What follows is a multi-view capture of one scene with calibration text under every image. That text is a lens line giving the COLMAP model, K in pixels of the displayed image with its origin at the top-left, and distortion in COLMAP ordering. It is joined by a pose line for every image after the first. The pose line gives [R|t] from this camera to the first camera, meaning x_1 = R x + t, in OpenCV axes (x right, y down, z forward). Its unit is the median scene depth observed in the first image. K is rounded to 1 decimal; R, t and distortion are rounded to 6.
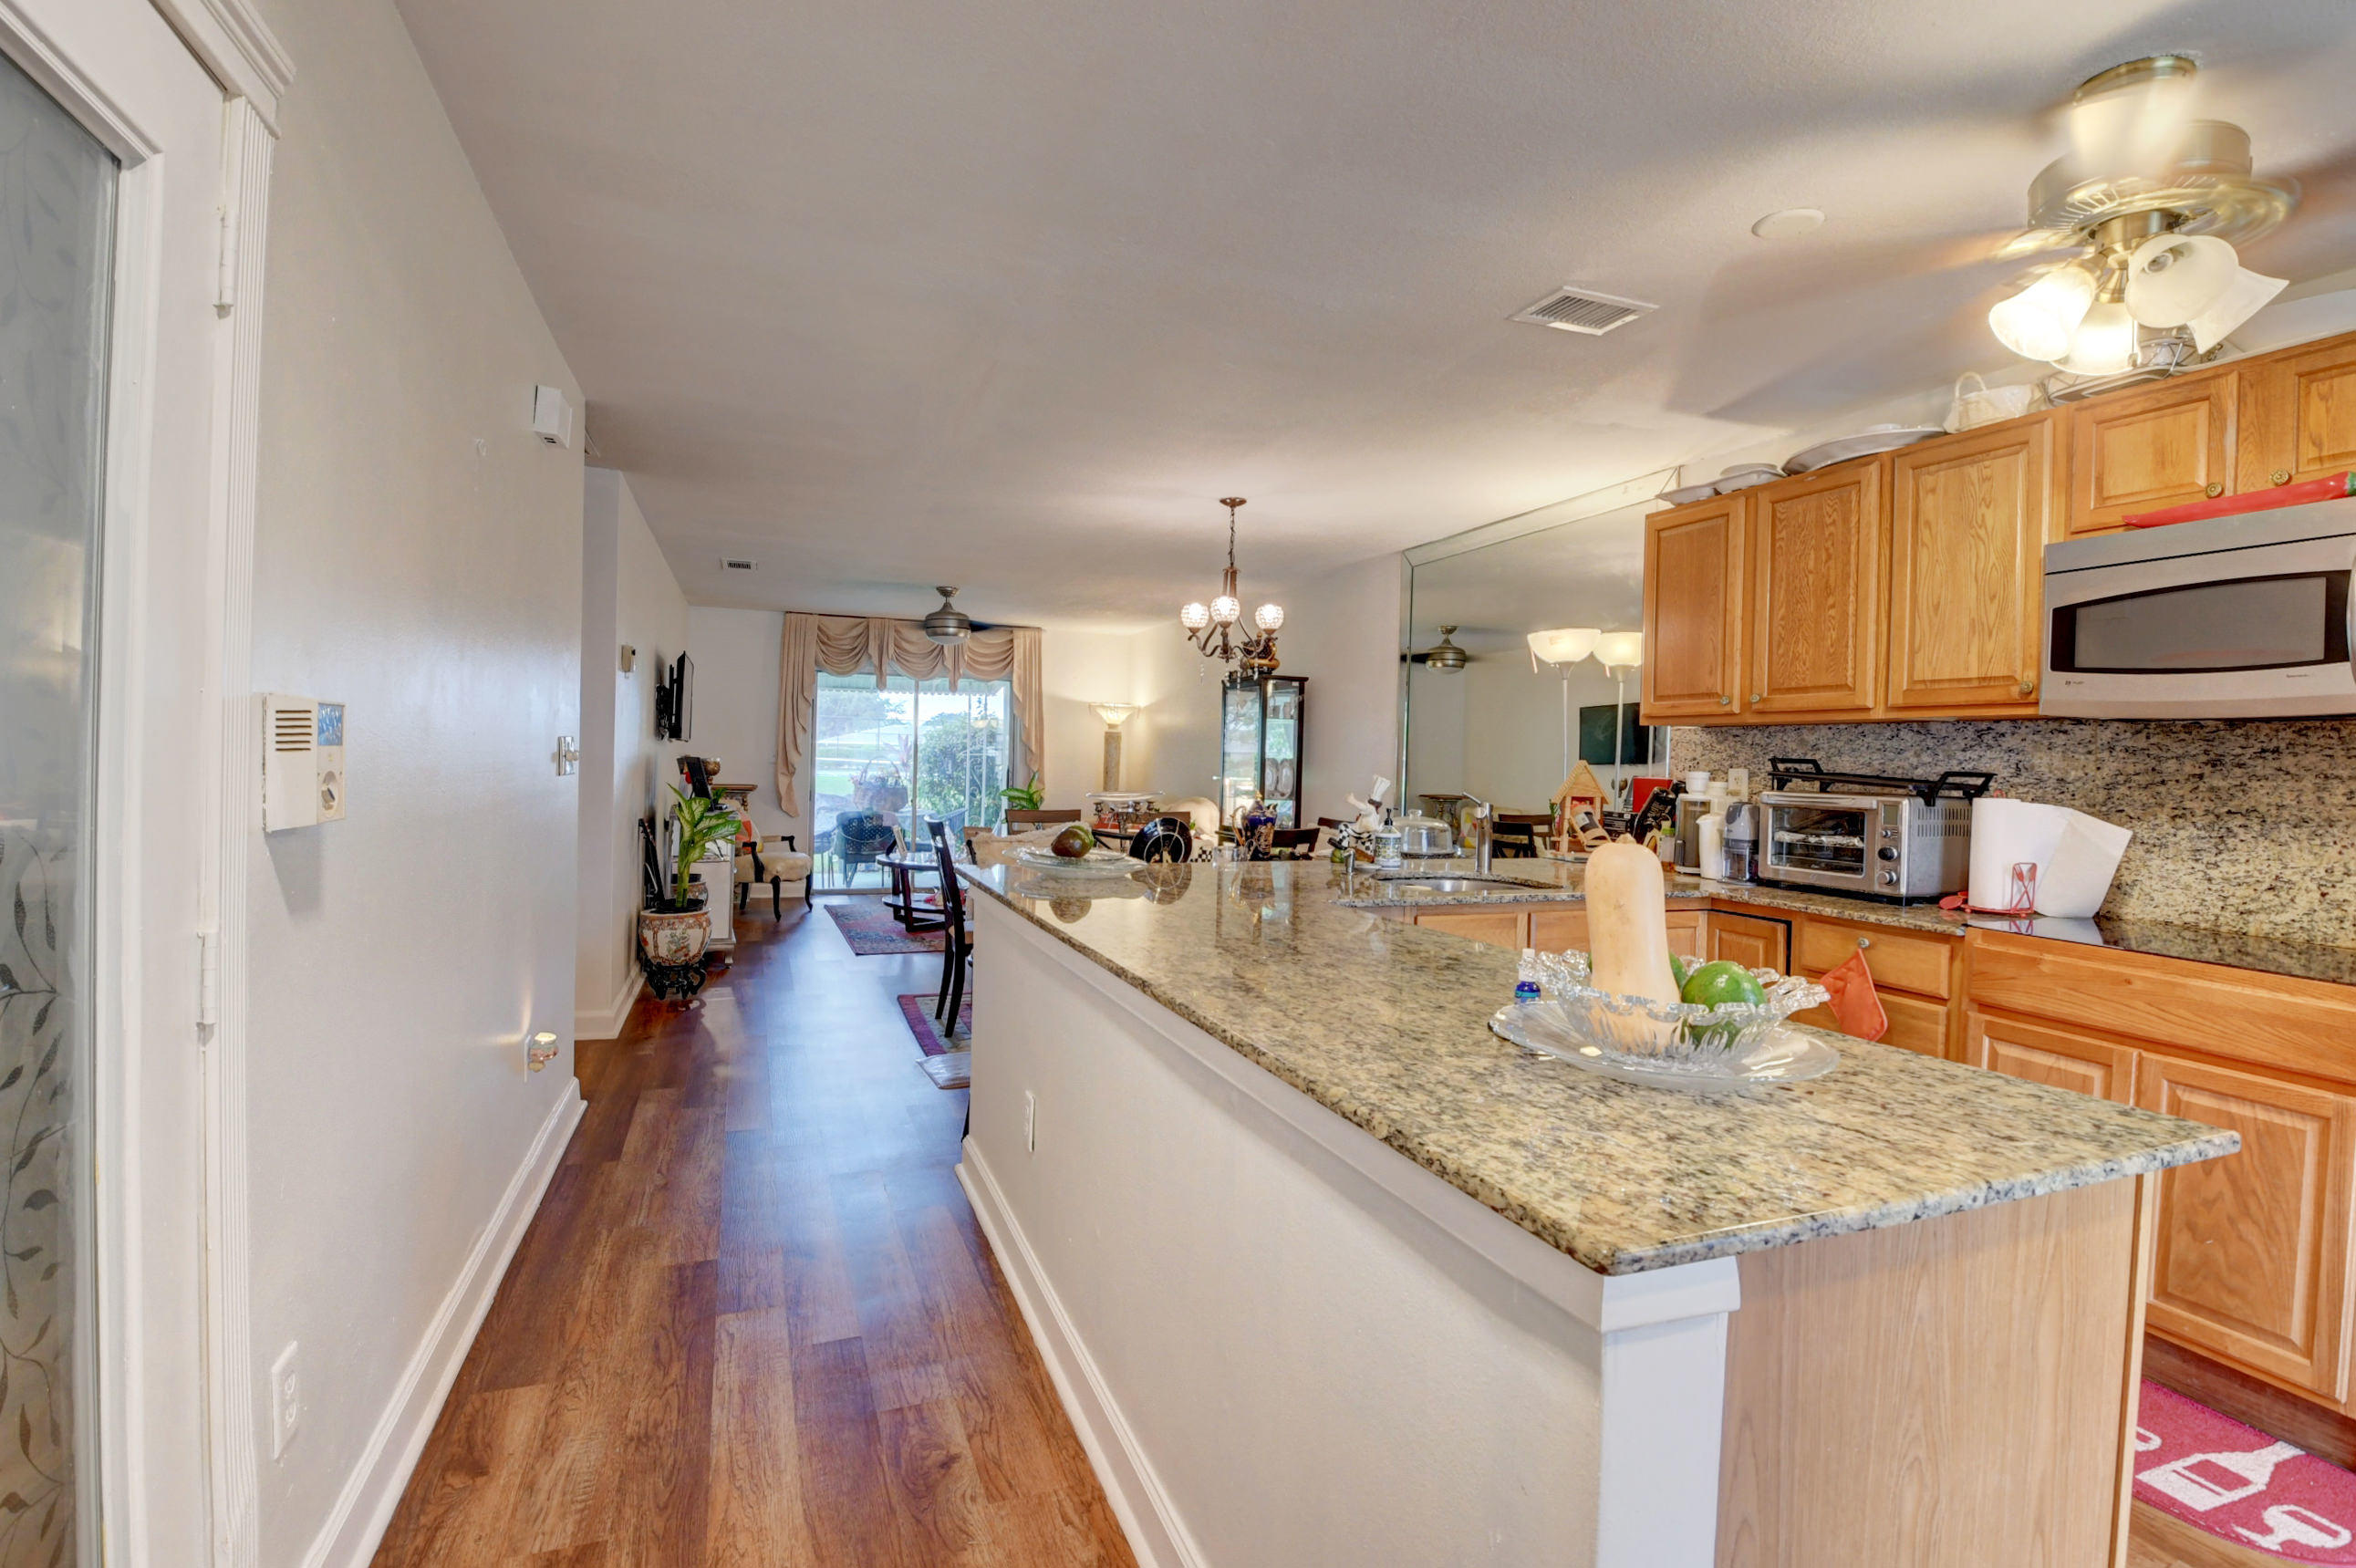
lens RADIAL K [[1077.6, 0, 1162.3], [0, 1077.6, 778.4], [0, 0, 1]] dist [-0.002171, -0.016919]
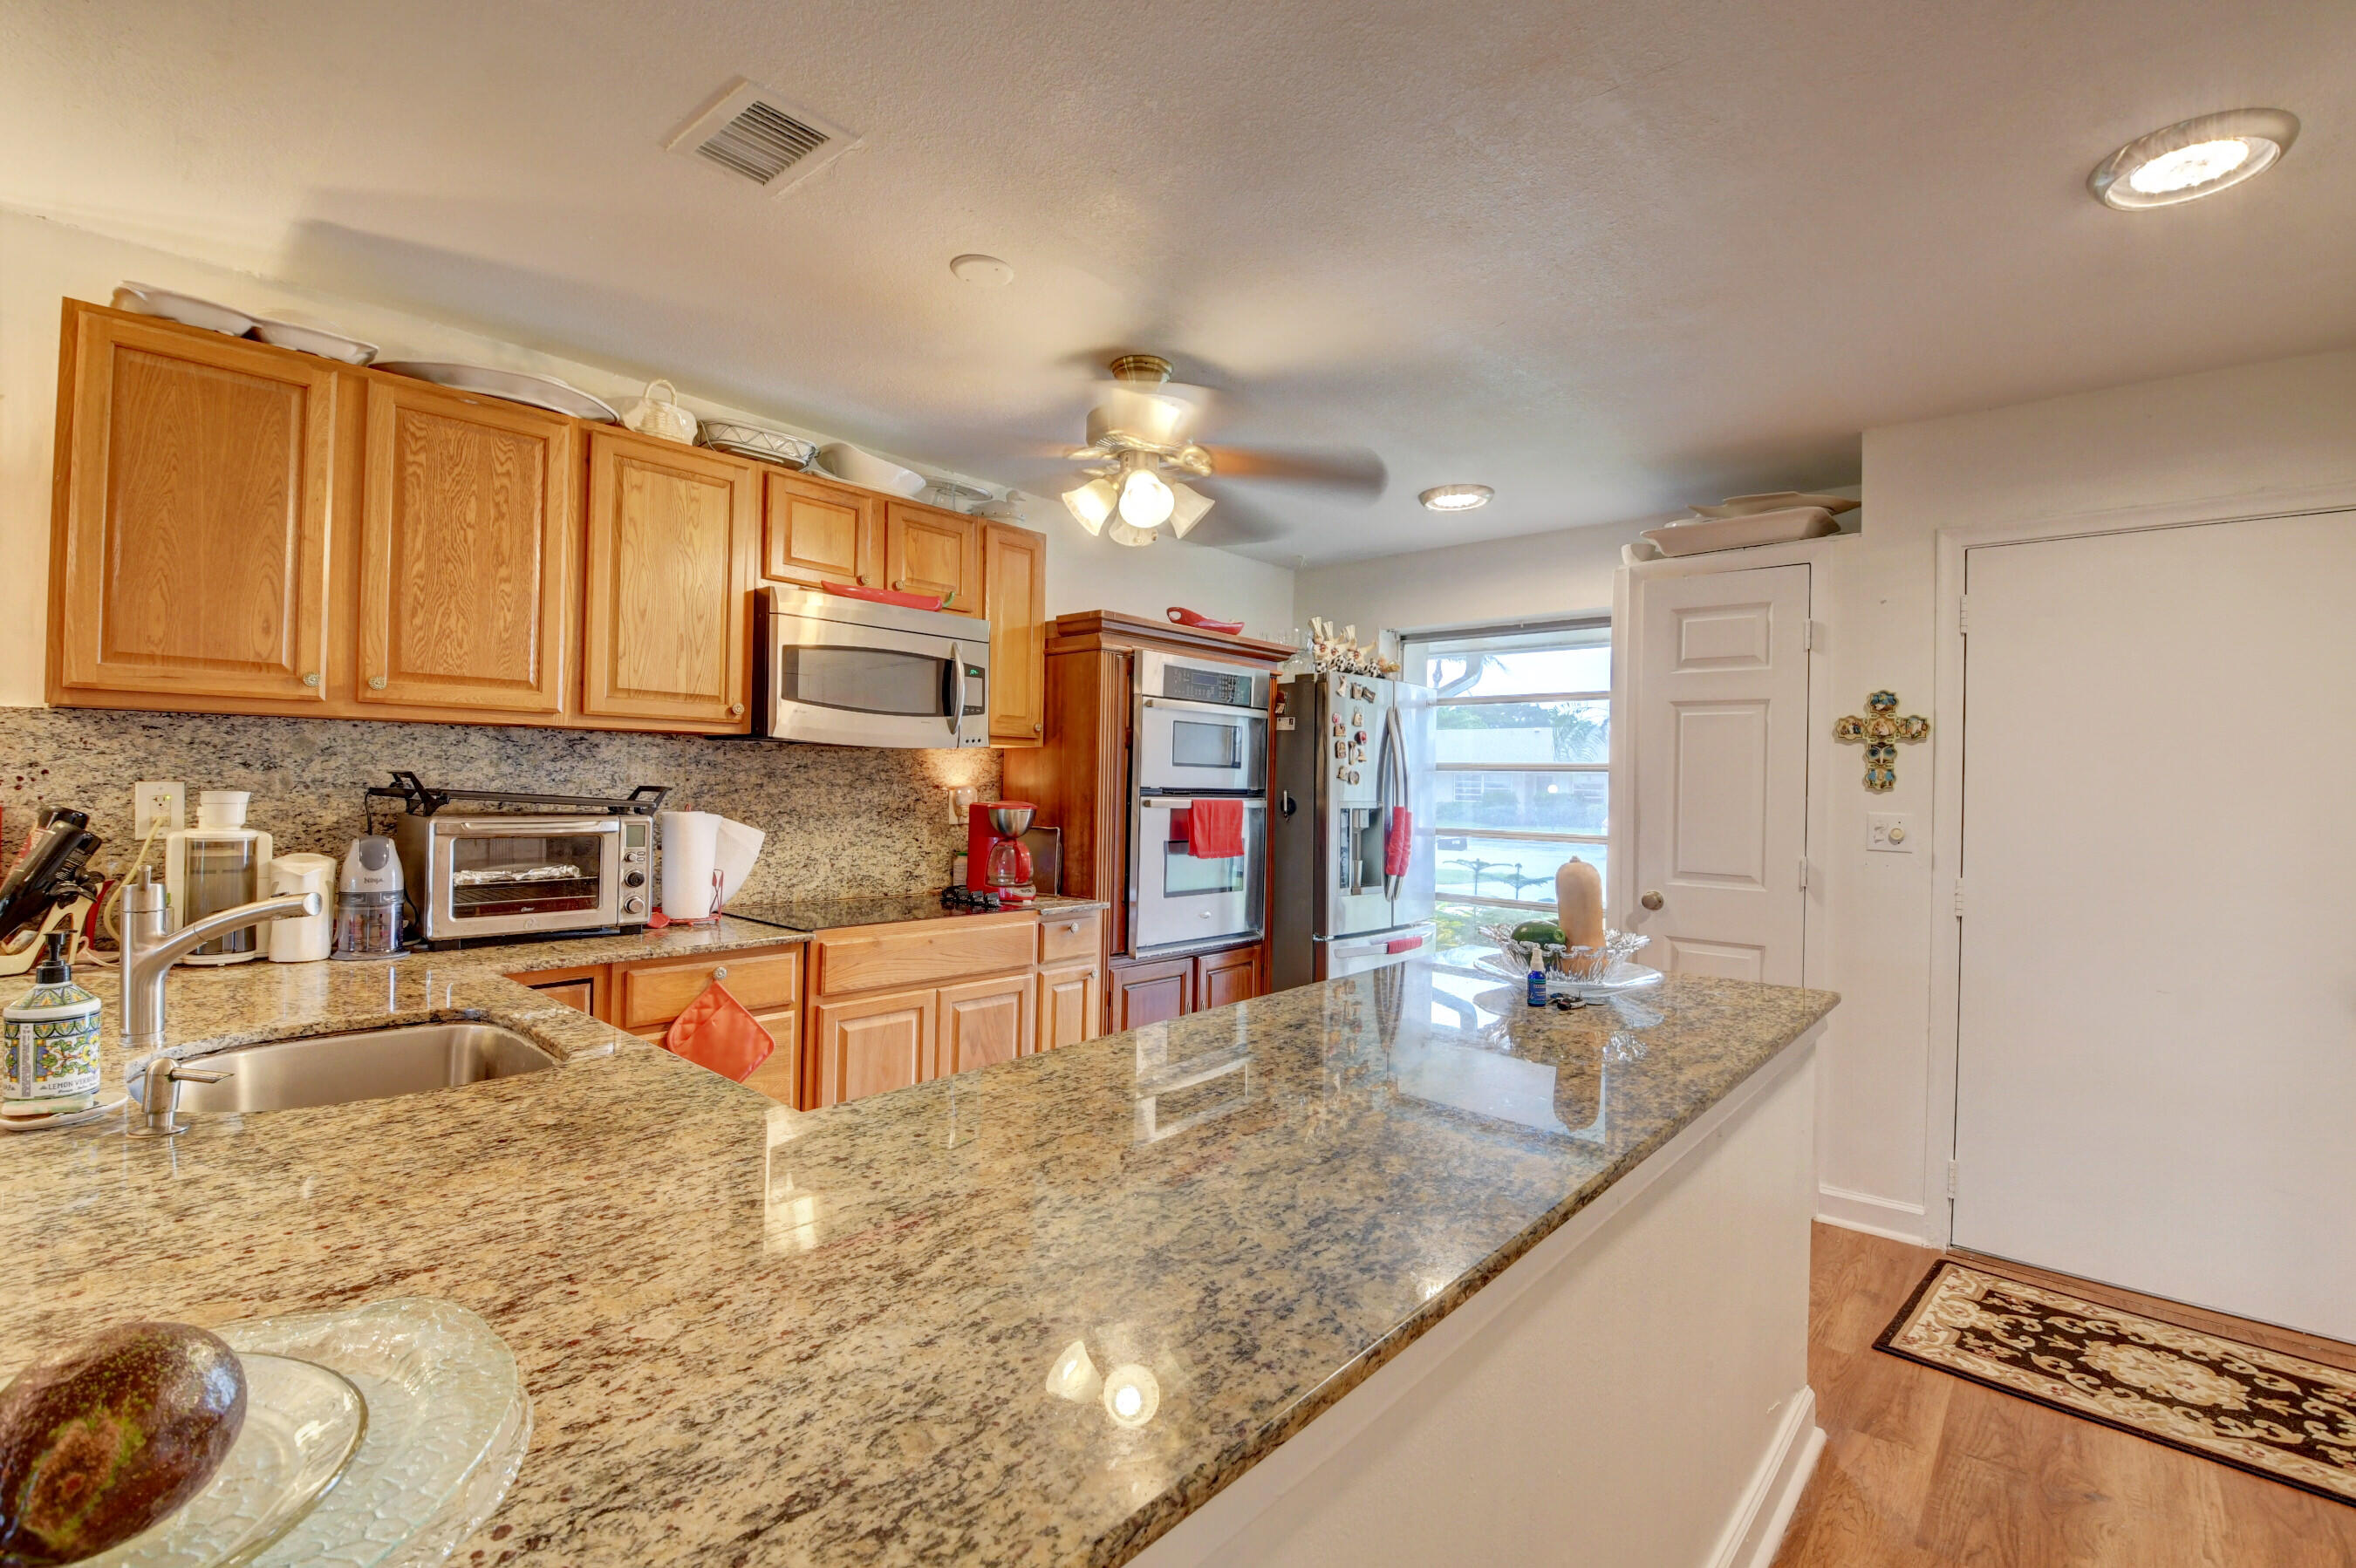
lens RADIAL K [[1049.4, 0, 1160.3], [0, 1049.4, 779.8], [0, 0, 1]] dist [0.000522, -0.015837]
pose [[-0.459197, -0.031710, 0.887768, -0.313107], [-0.012298, 0.999494, 0.029340, -0.045021], [-0.888249, 0.002555, -0.459355, 1.009111]]
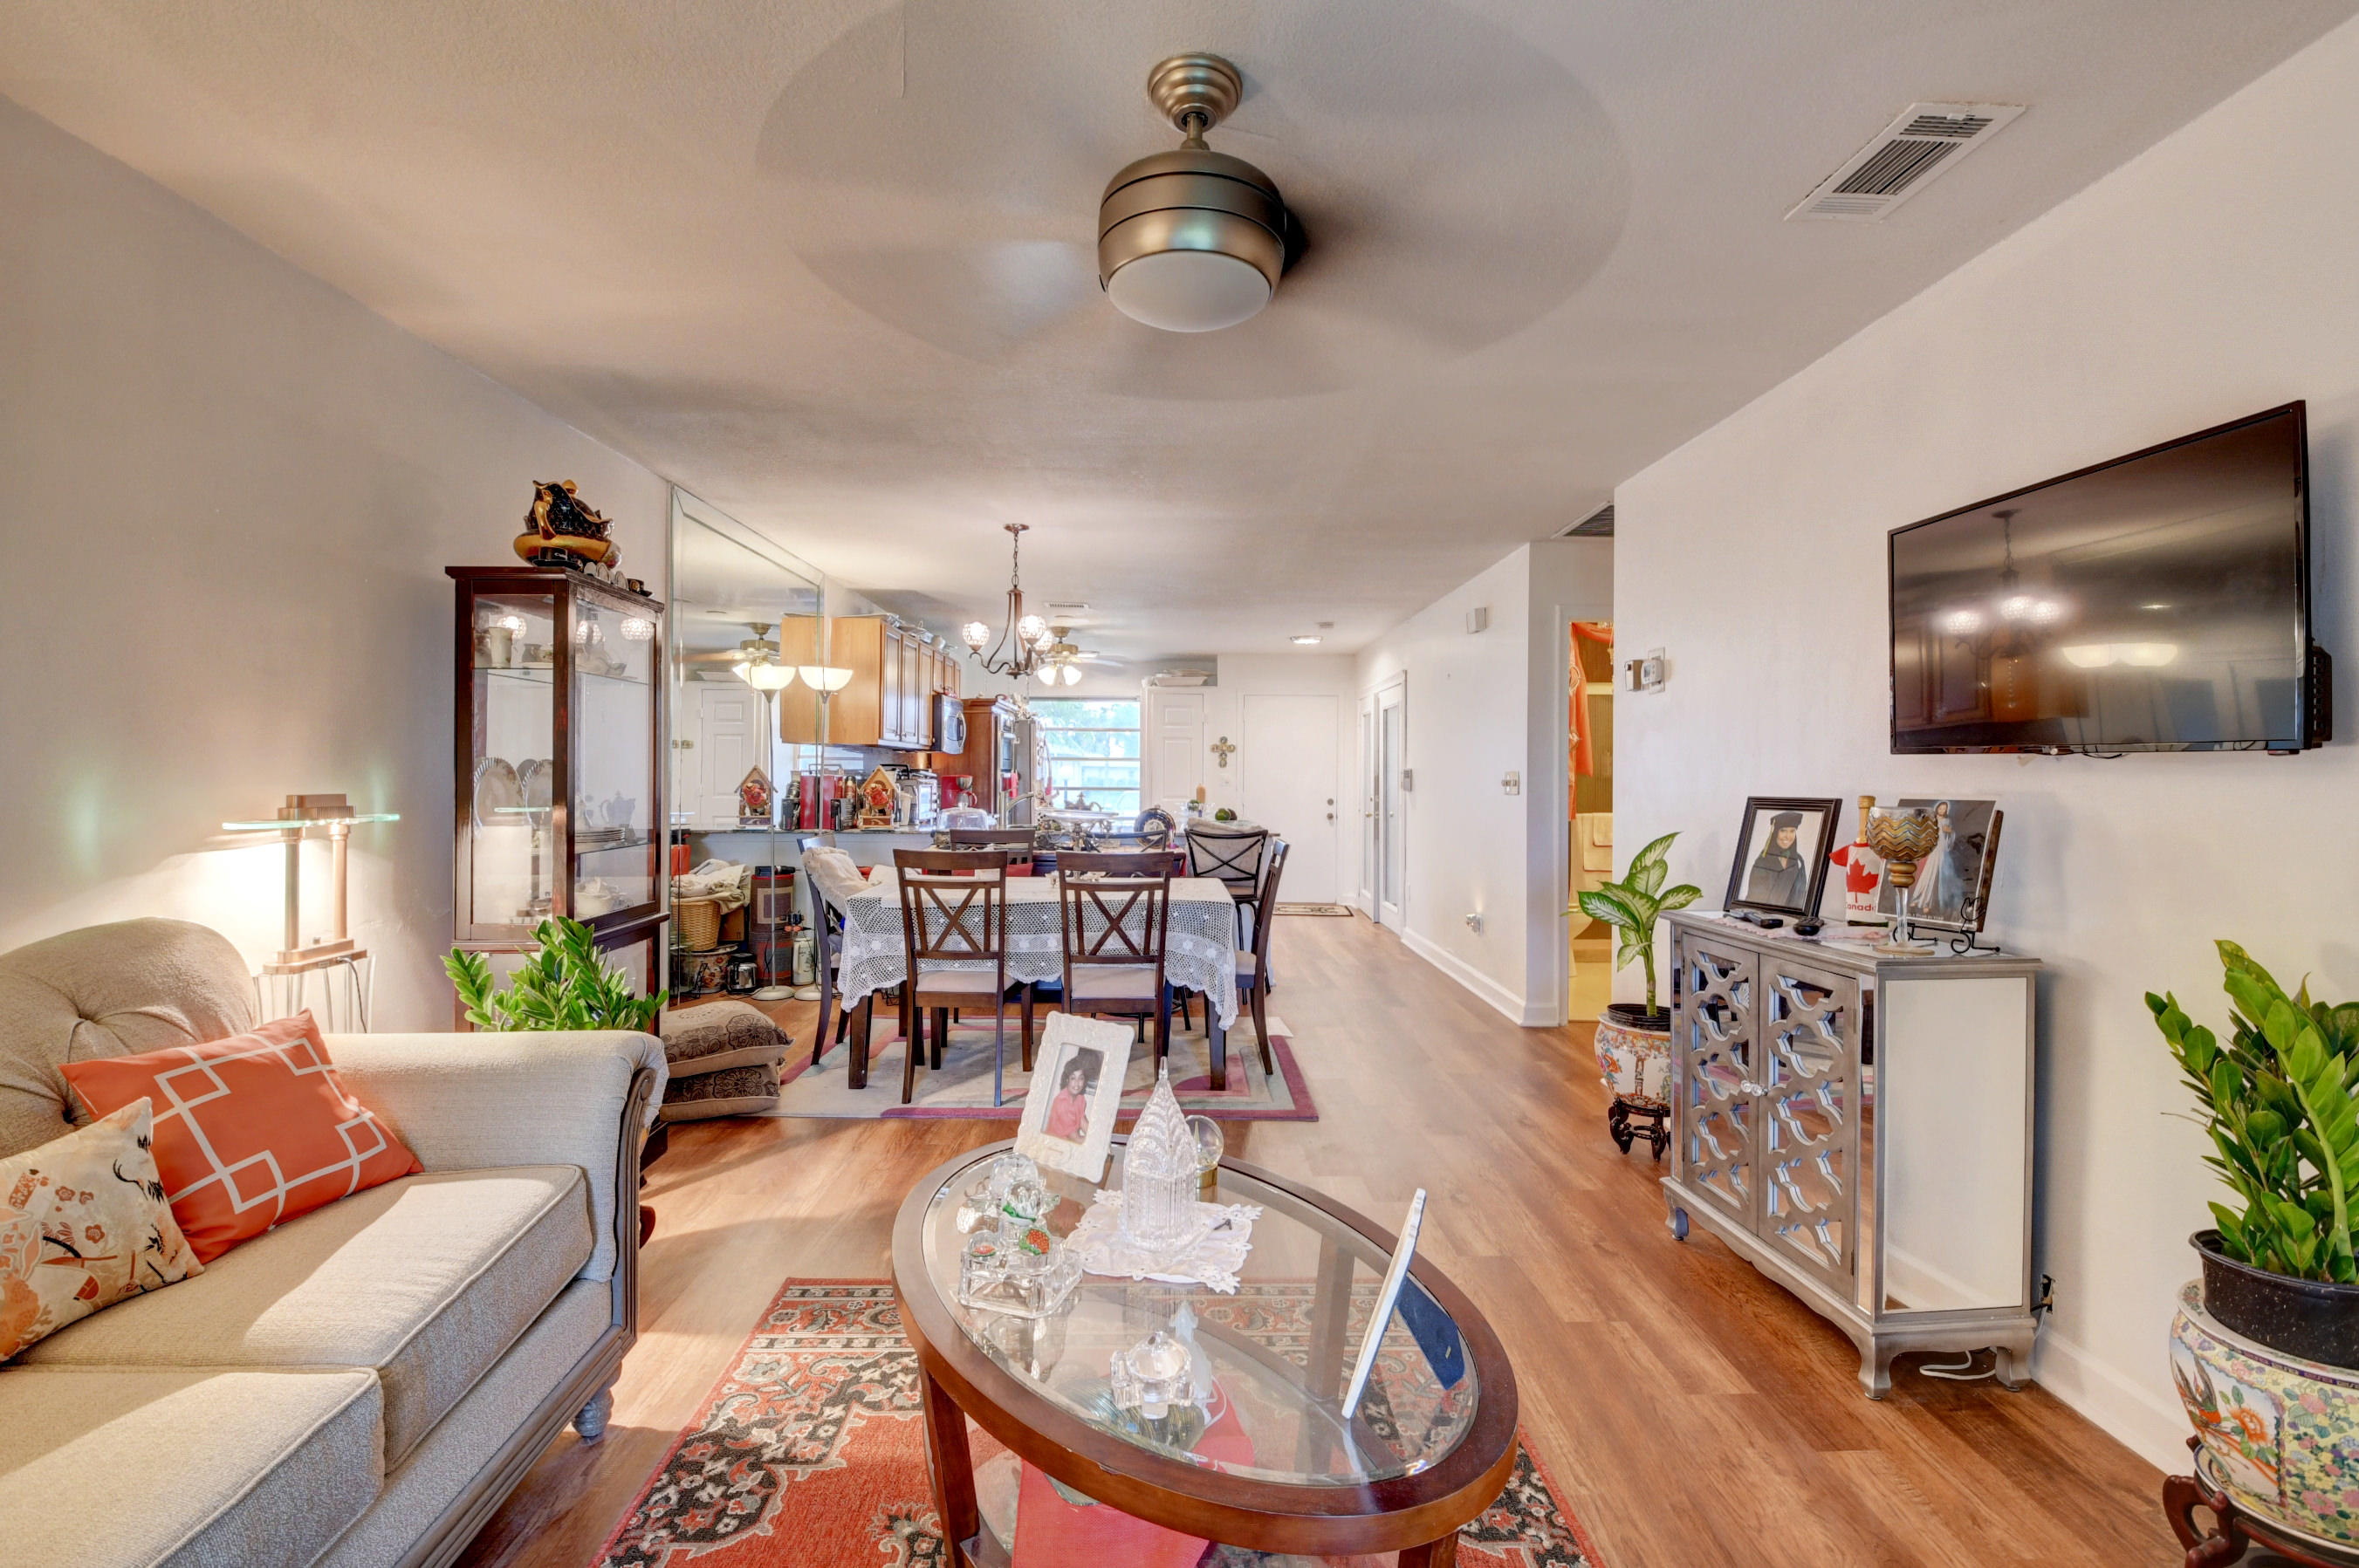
lens RADIAL K [[1073.4, 0, 1179.5], [0, 1073.4, 784.0], [0, 0, 1]] dist [0.043458, -0.017303]
pose [[-0.944203, -0.033136, 0.327693, -0.734644], [-0.023132, 0.999141, 0.034380, -0.074708], [-0.328551, 0.024881, -0.944159, 3.260827]]
